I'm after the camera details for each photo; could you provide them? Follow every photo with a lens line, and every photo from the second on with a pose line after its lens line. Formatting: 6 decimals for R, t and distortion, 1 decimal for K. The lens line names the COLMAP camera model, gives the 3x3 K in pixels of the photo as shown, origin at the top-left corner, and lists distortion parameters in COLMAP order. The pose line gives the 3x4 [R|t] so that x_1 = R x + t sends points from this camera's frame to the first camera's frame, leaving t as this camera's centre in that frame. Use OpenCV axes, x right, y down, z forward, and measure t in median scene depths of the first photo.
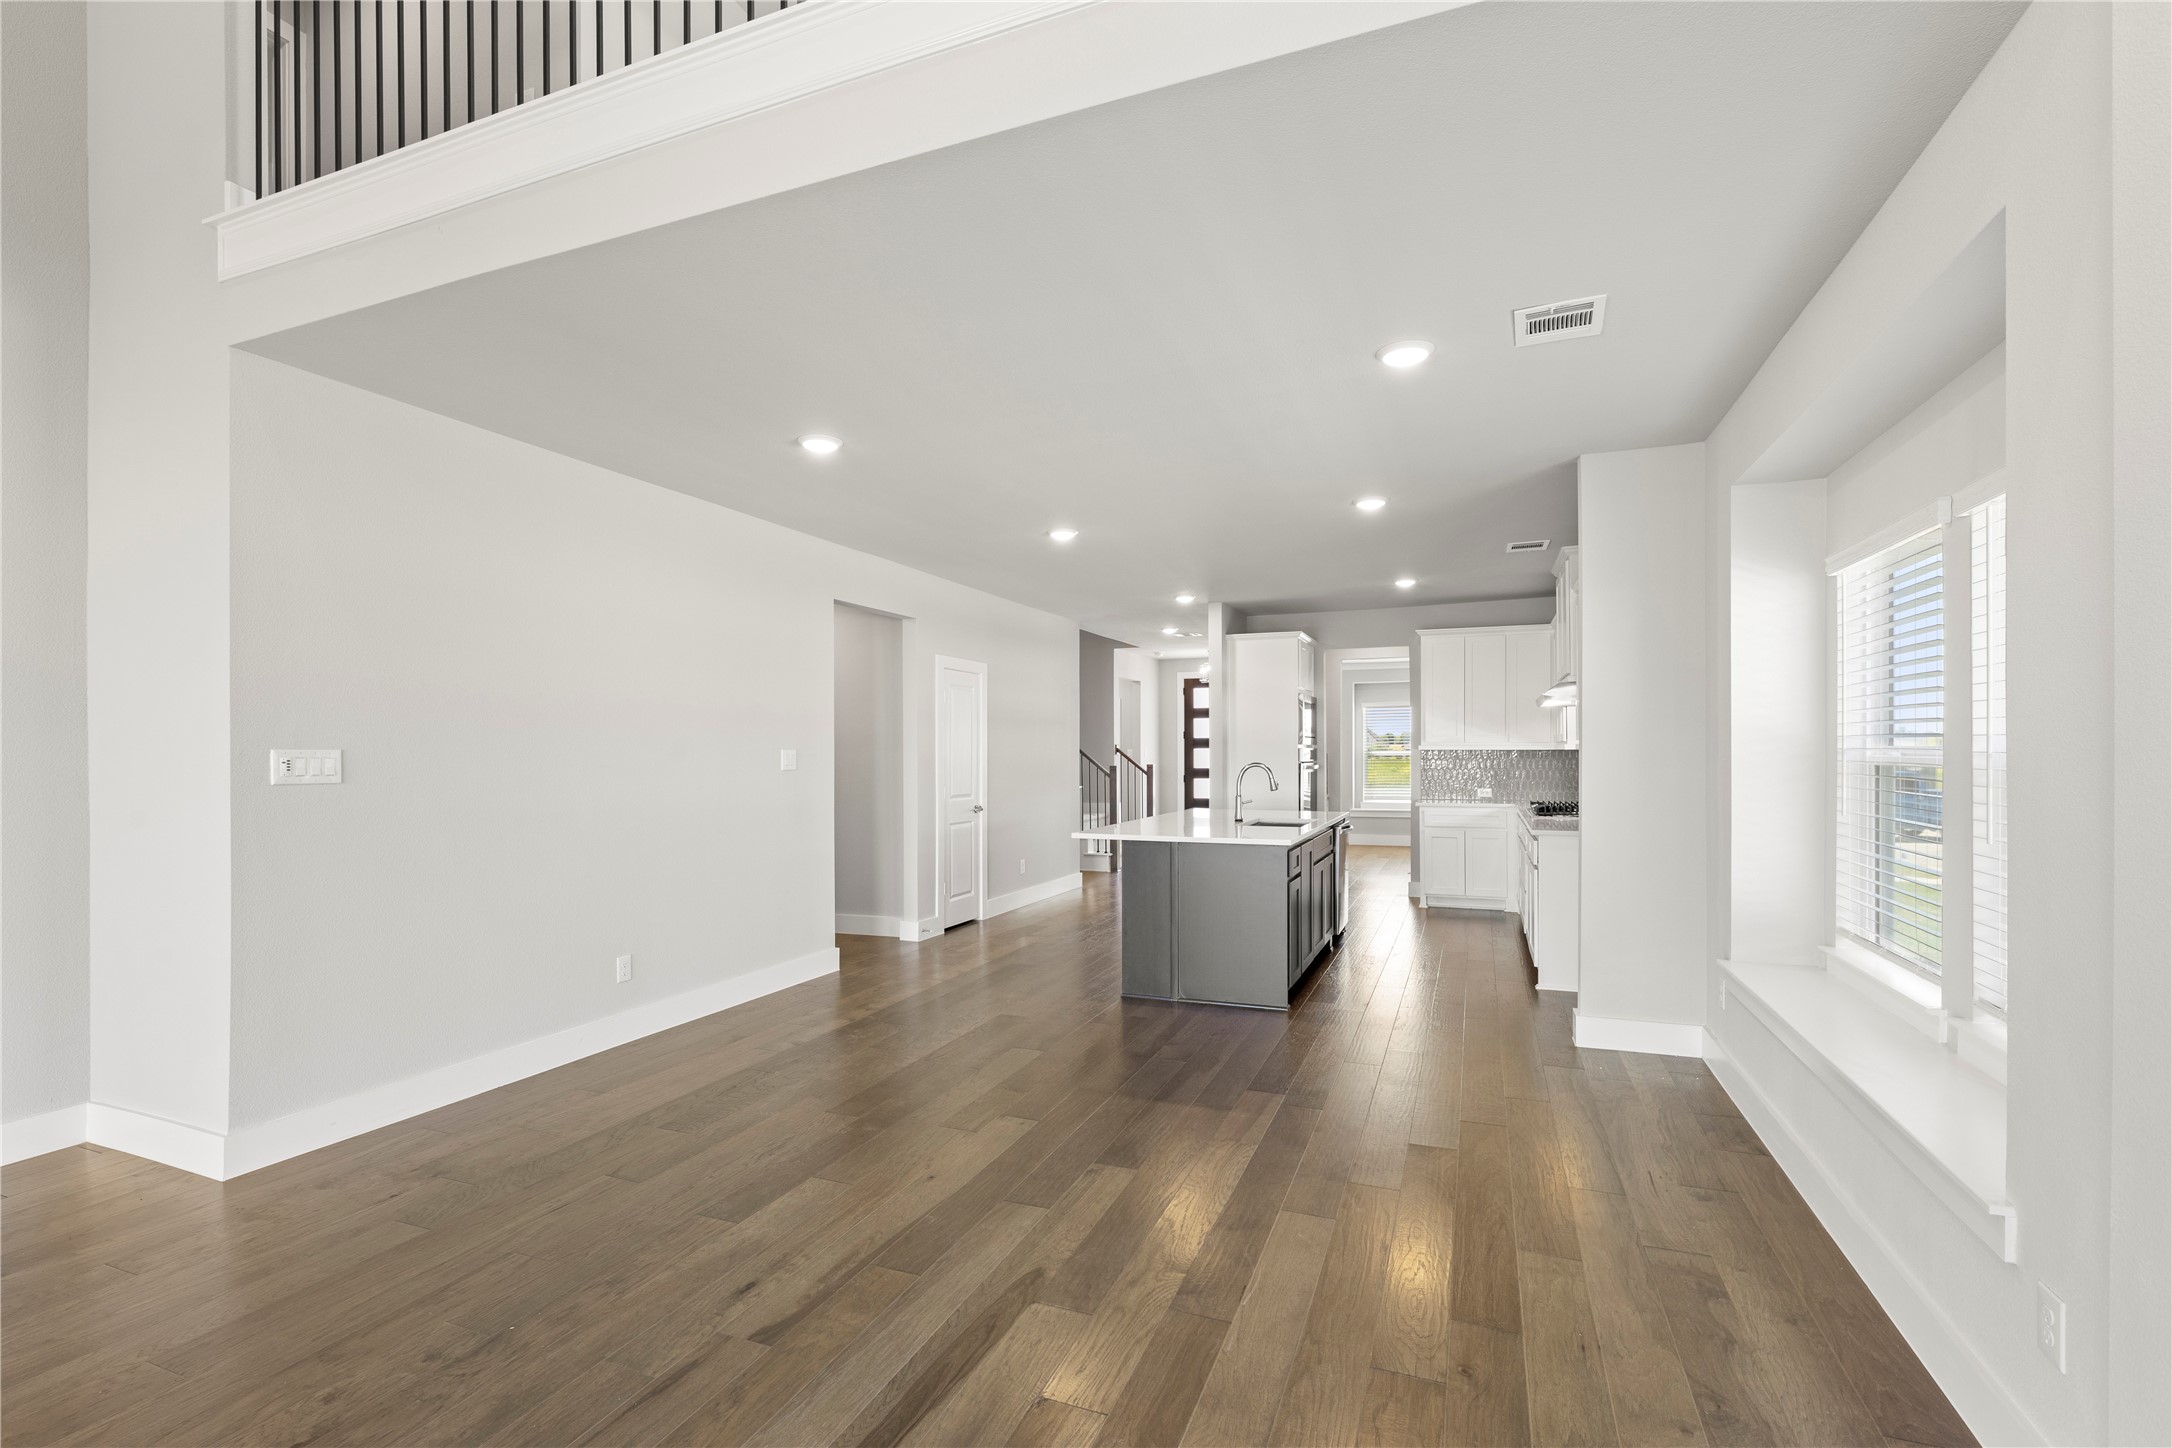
lens RADIAL K [[963.7, 0, 1075.2], [0, 963.7, 748.0], [0, 0, 1]] dist [0.078451, -0.000017]
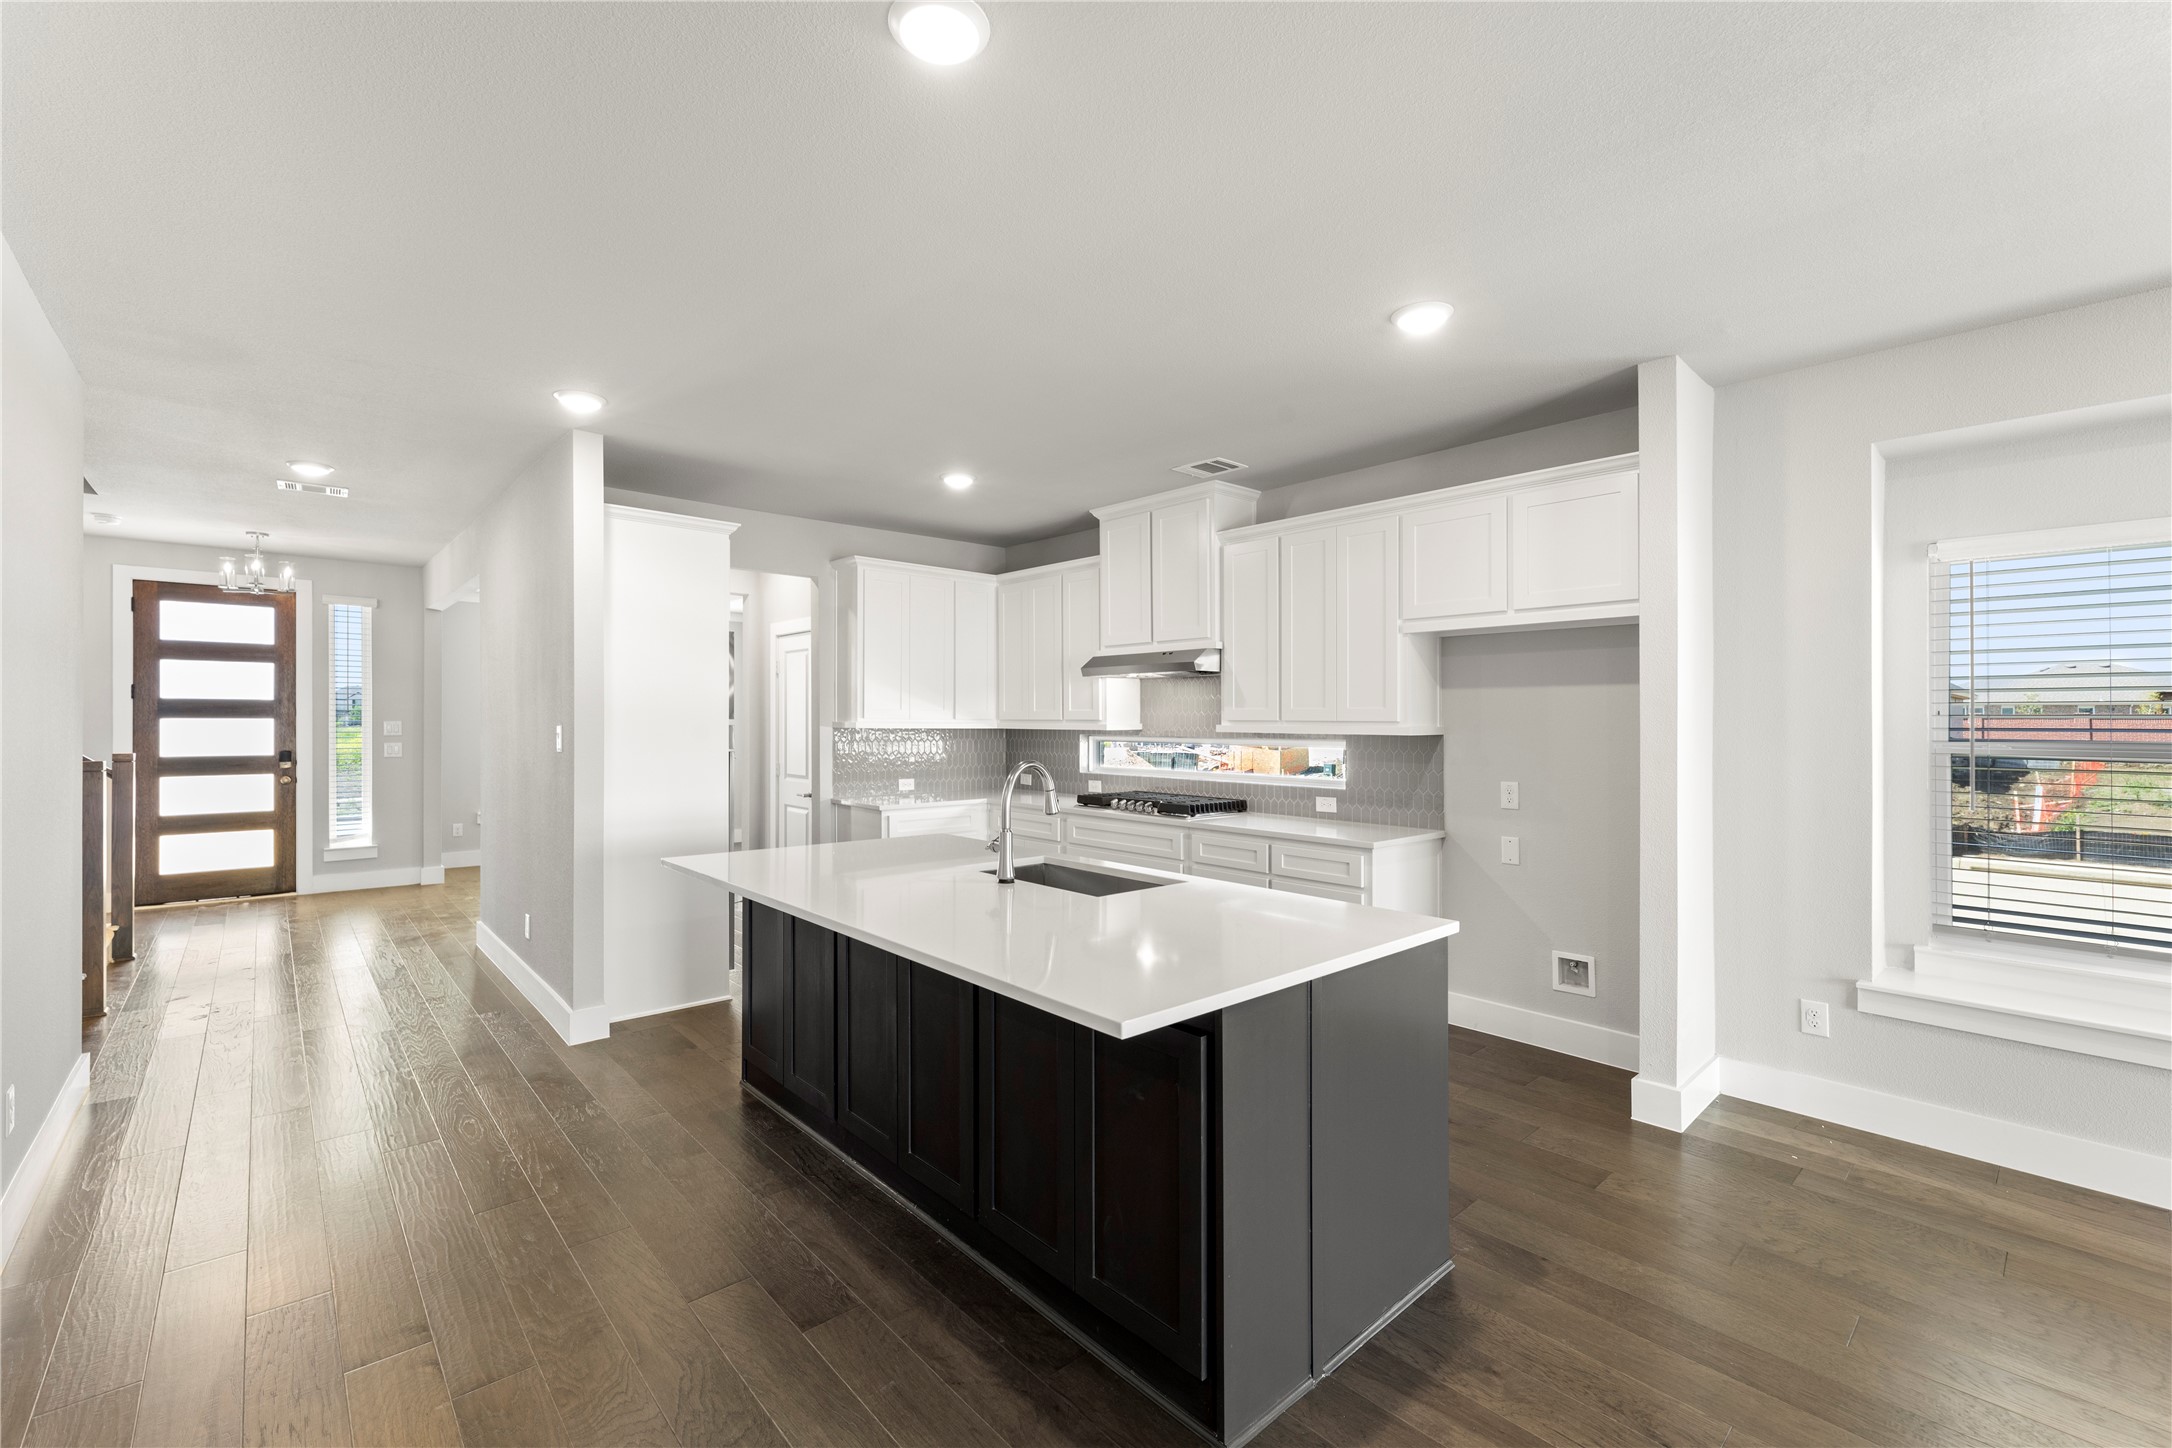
lens RADIAL K [[902.3, 0, 1086.0], [0, 902.3, 724.0], [0, 0, 1]] dist [0.003884, 0.000178]
pose [[0.426403, 0.004184, 0.904523, -0.183425], [-0.011844, 0.999929, 0.000957, -0.004192], [-0.904456, -0.011121, 0.426423, 0.611364]]
